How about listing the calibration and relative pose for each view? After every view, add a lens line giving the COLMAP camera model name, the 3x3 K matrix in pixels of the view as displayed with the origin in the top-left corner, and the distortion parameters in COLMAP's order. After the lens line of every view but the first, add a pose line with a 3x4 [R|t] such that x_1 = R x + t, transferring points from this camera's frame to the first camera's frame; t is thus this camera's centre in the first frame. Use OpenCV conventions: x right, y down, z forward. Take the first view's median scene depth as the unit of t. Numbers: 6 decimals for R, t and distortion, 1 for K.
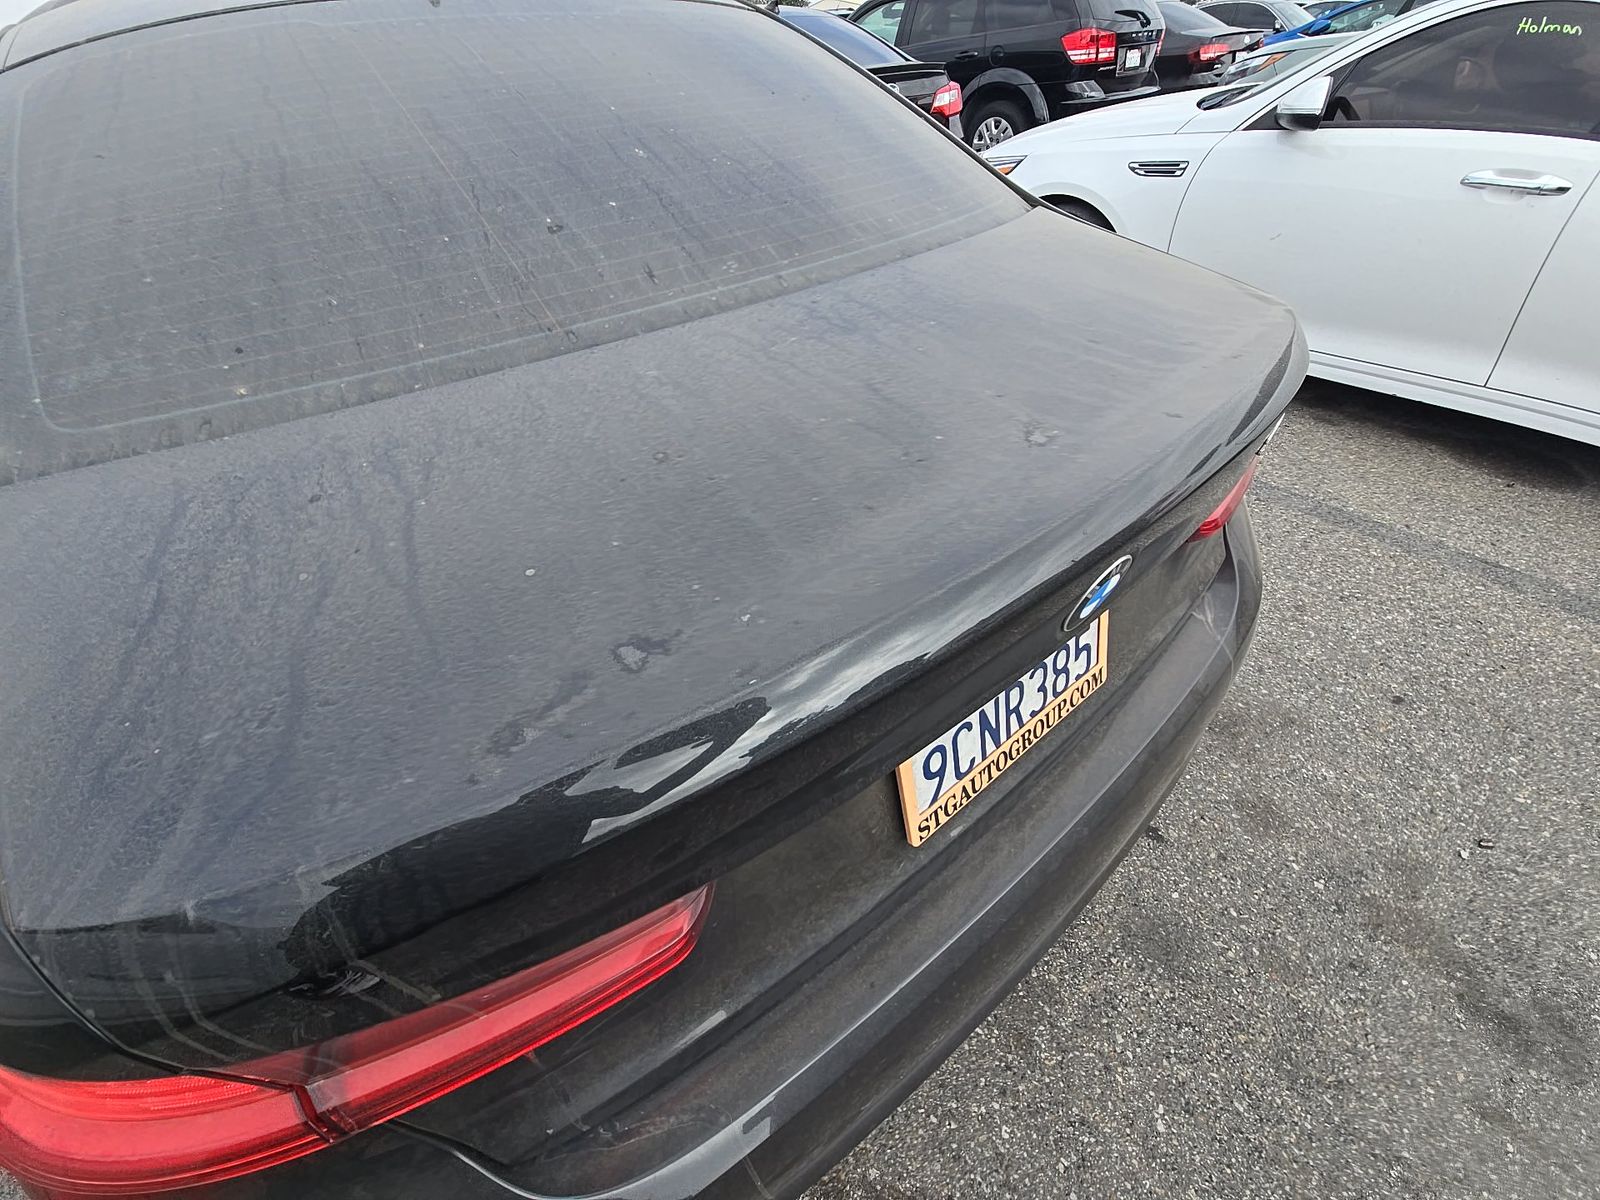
lens RADIAL K [[650.1, 0, 800.3], [0, 650.1, 595.3], [0, 0, 1]] dist [0.011211, -0.008891]
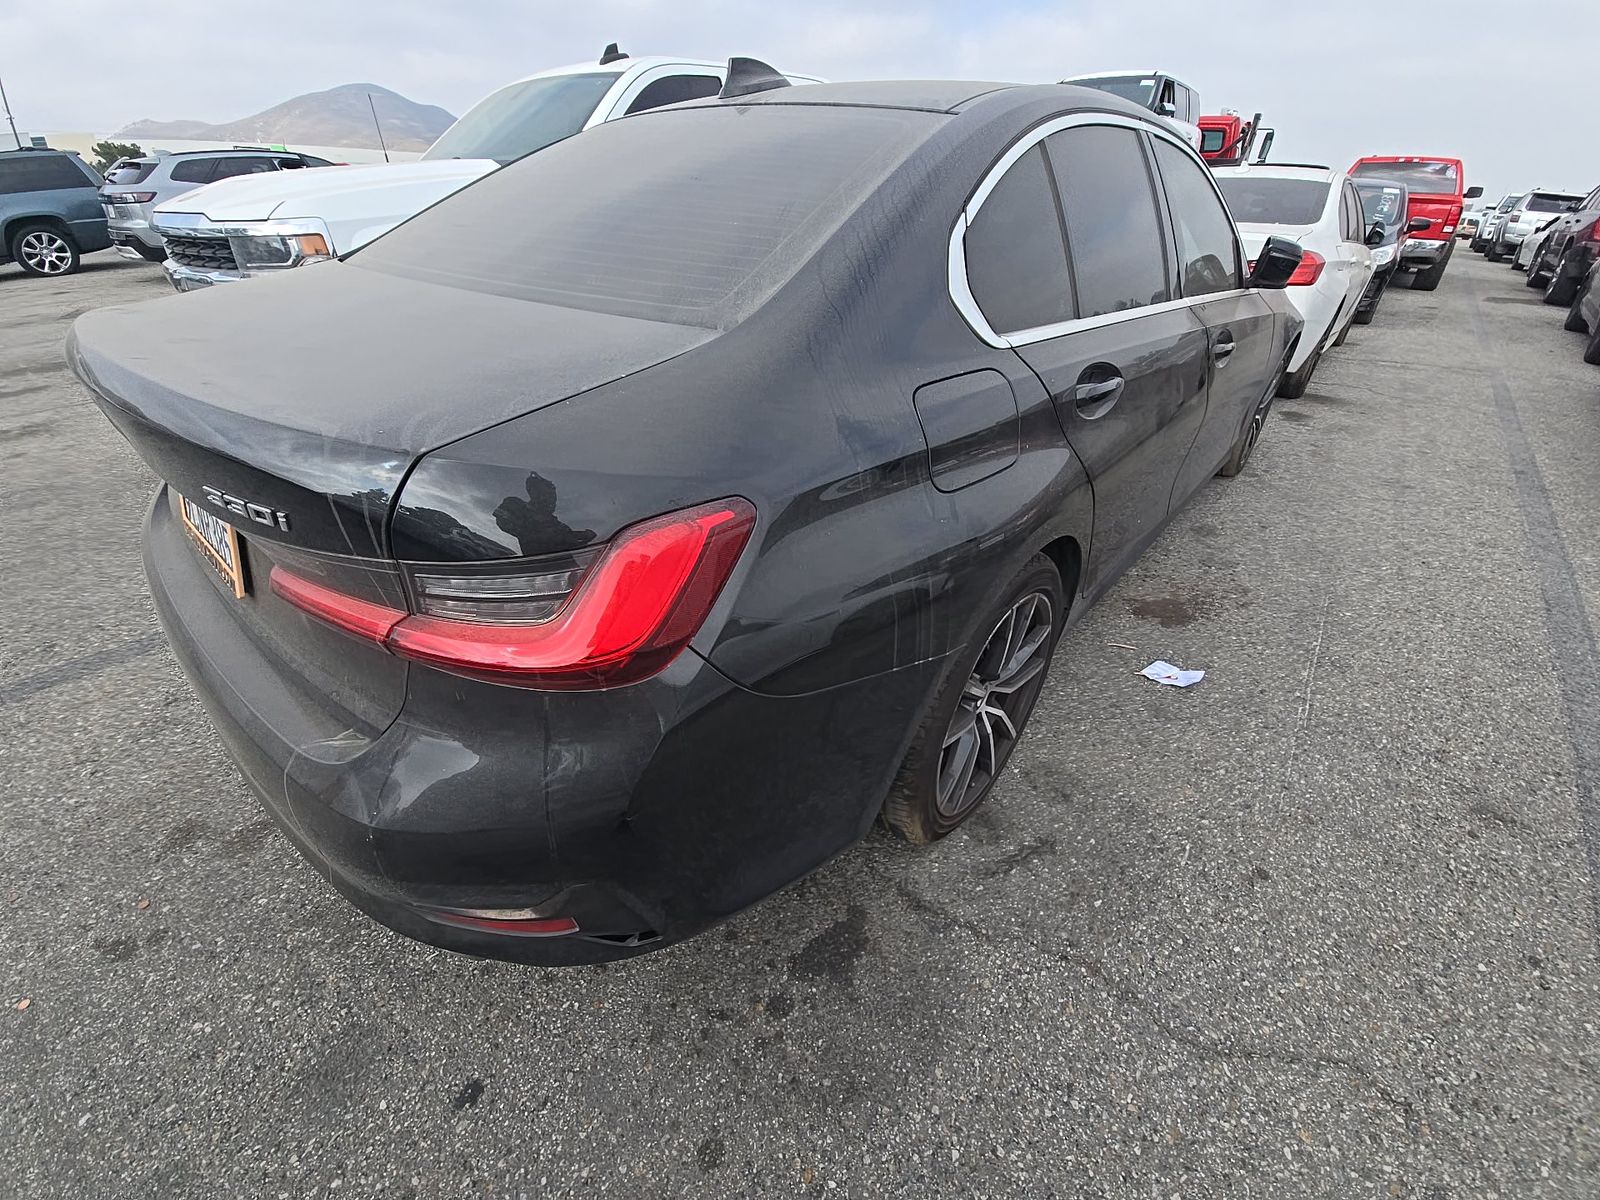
lens RADIAL K [[650.1, 0, 798.5], [0, 650.1, 595.1], [0, 0, 1]] dist [0.011211, -0.008891]
pose [[0.176012, 0.564485, -0.806459, 1.096609], [-0.662049, 0.674169, 0.327395, -0.655528], [0.728499, 0.476290, 0.492379, 0.770210]]
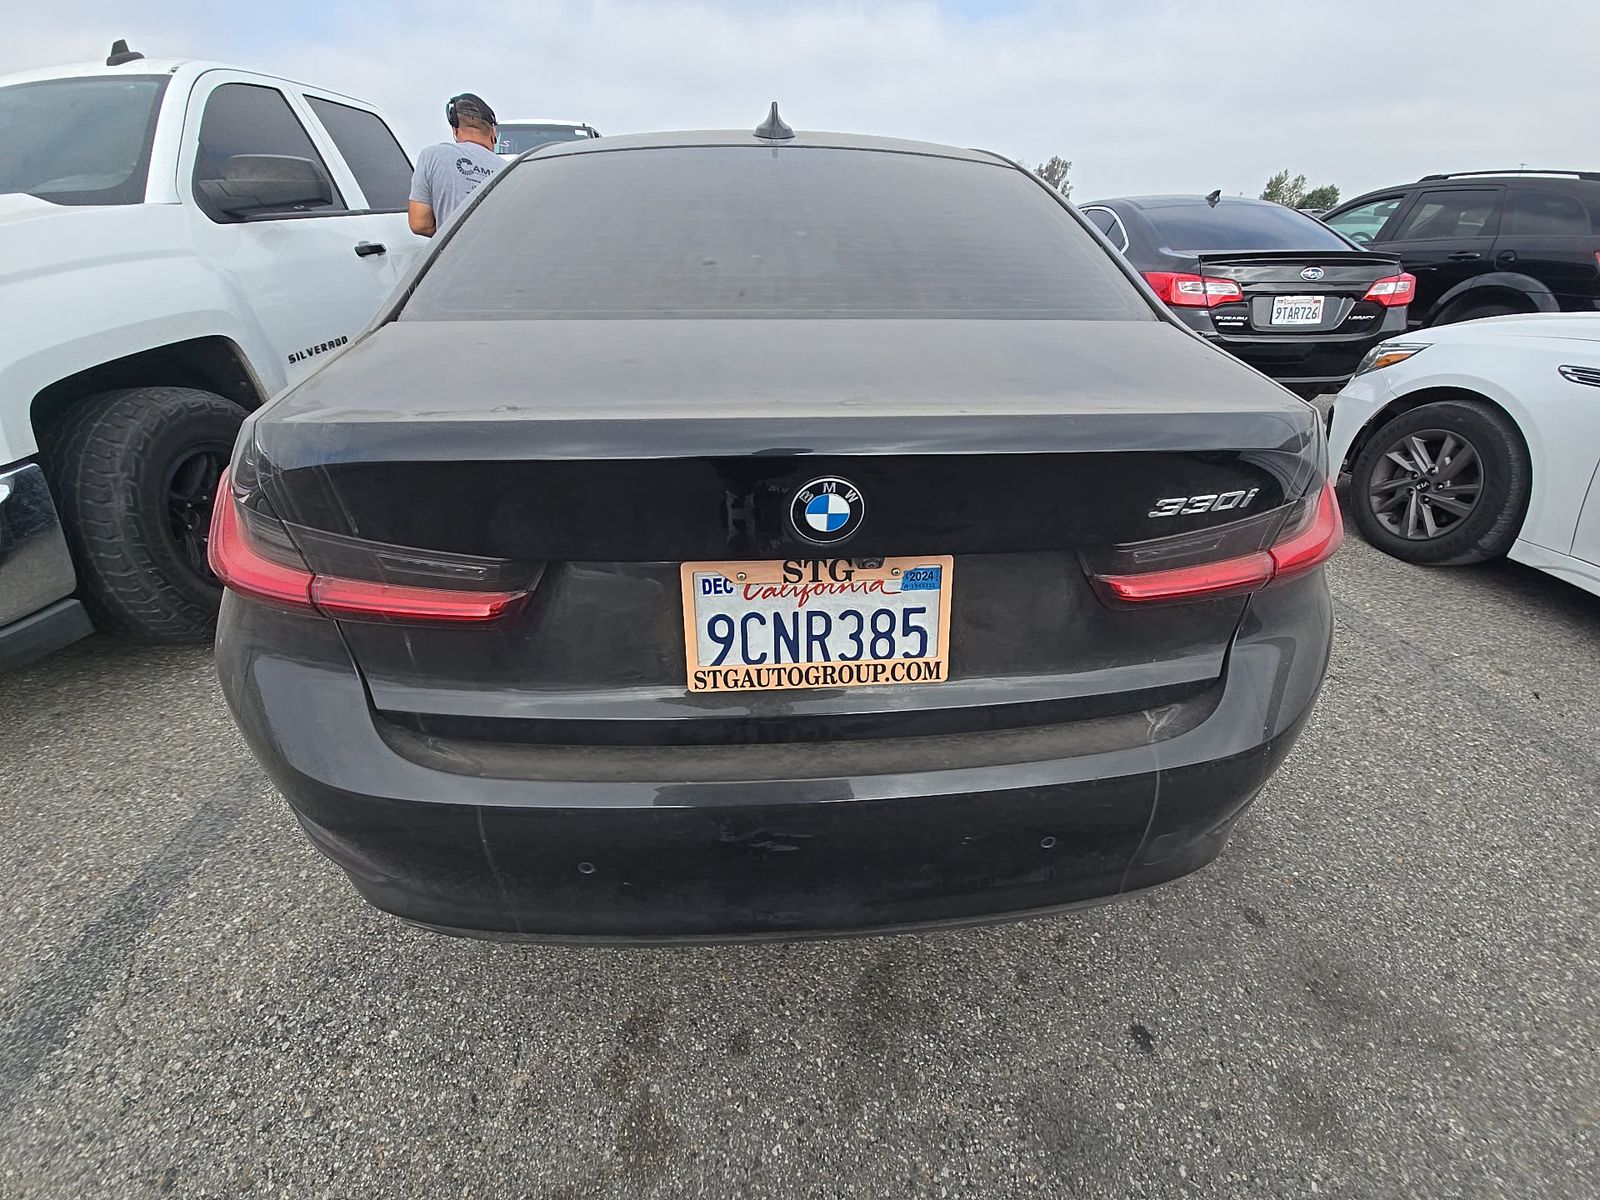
lens RADIAL K [[650.1, 0, 797.2], [0, 650.1, 597.7], [0, 0, 1]] dist [0.011211, -0.008891]
pose [[0.818215, 0.322406, -0.476004, 0.487225], [-0.406139, 0.910155, -0.081659, 0.128219], [0.406910, 0.260138, 0.875644, -0.048234]]
